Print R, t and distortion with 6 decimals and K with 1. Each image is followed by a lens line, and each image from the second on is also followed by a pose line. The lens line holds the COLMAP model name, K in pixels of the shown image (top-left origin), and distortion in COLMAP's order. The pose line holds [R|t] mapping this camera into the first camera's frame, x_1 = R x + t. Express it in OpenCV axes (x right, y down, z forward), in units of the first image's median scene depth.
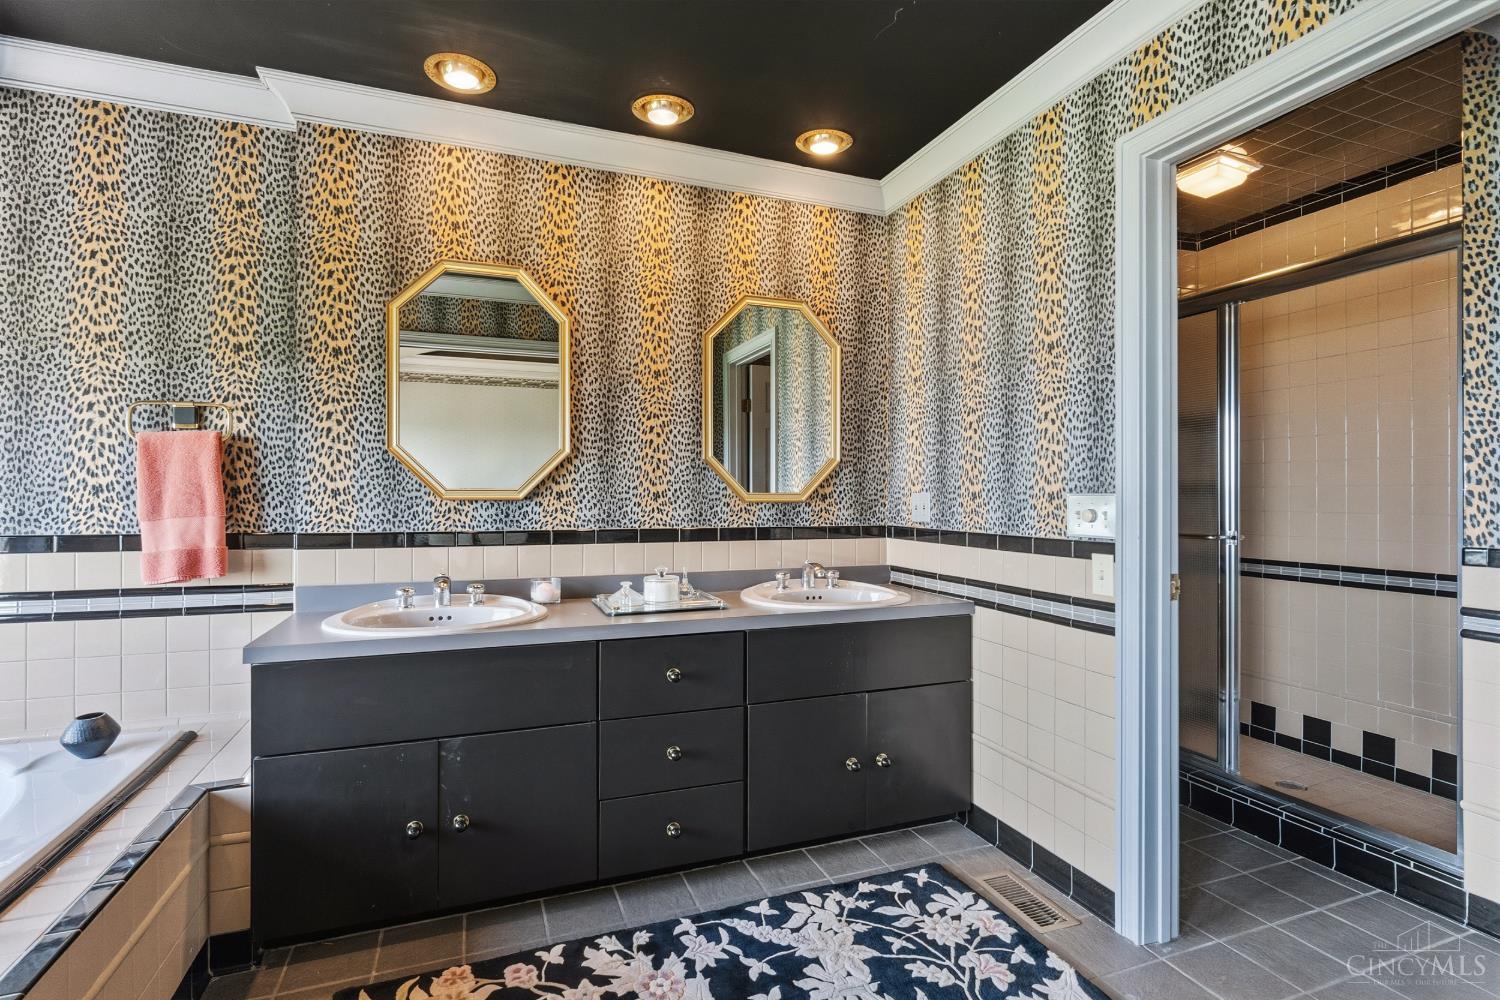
lens RADIAL K [[733.0, 0, 750.0], [0, 733.0, 500.0], [0, 0, 1]] dist [-0.001682, -0.000148]
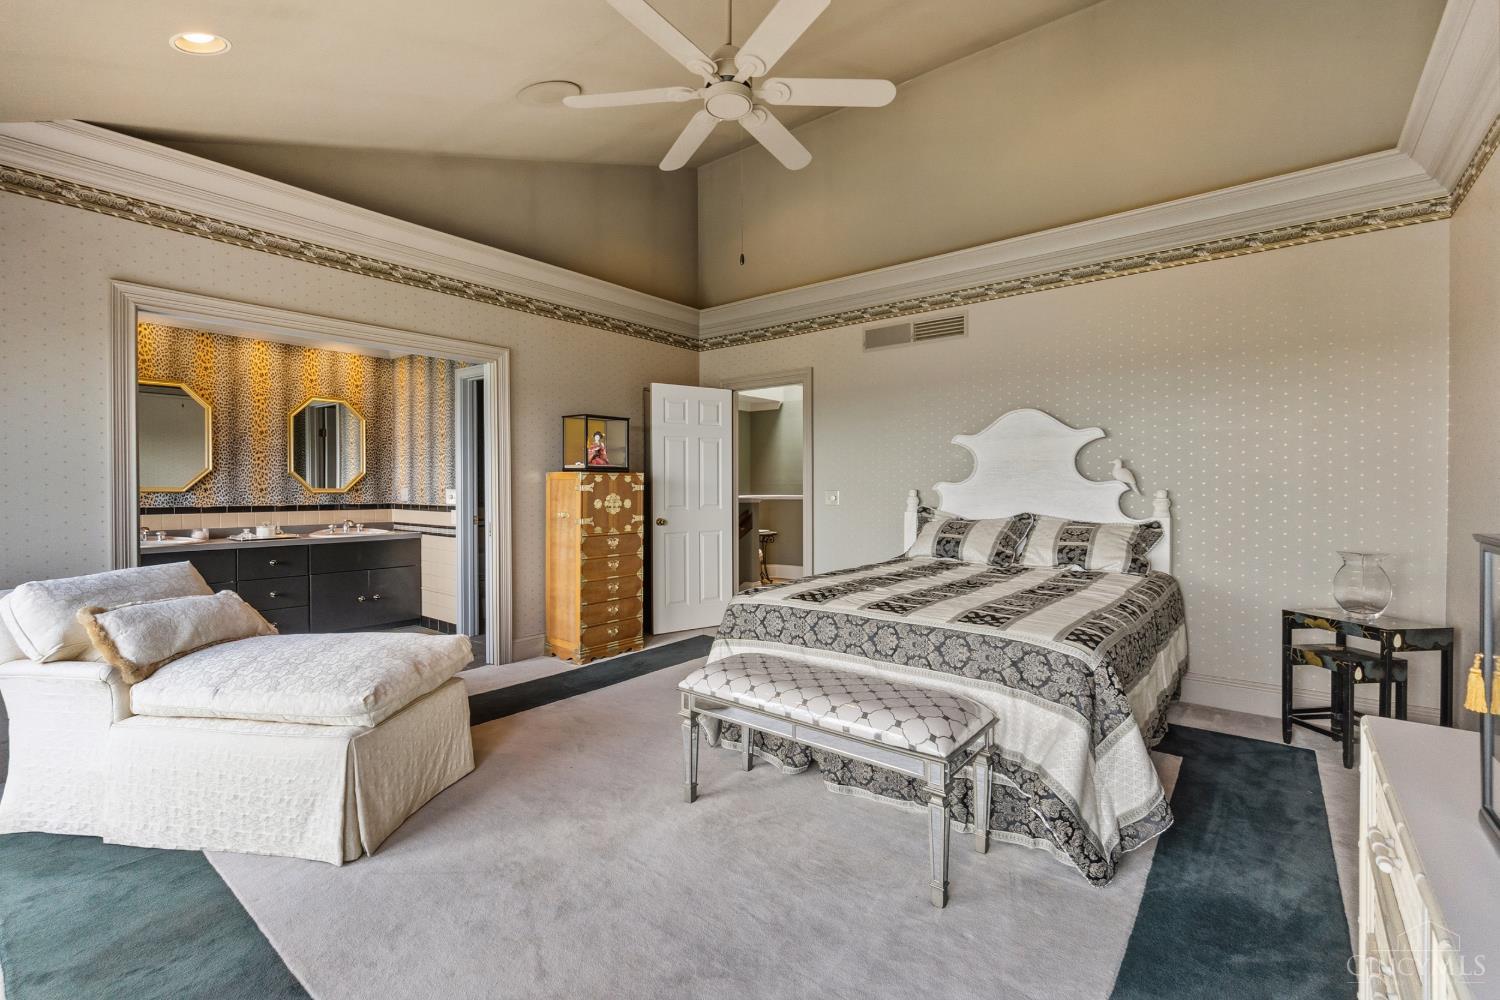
lens RADIAL K [[664.8, 0, 736.7], [0, 664.8, 490.4], [0, 0, 1]] dist [0.001482, 0.000240]
pose [[0.867624, -0.003144, 0.497210, 0.109098], [0.002331, 0.999995, 0.002254, -0.005987], [-0.497215, -0.000797, 0.867627, -1.376104]]
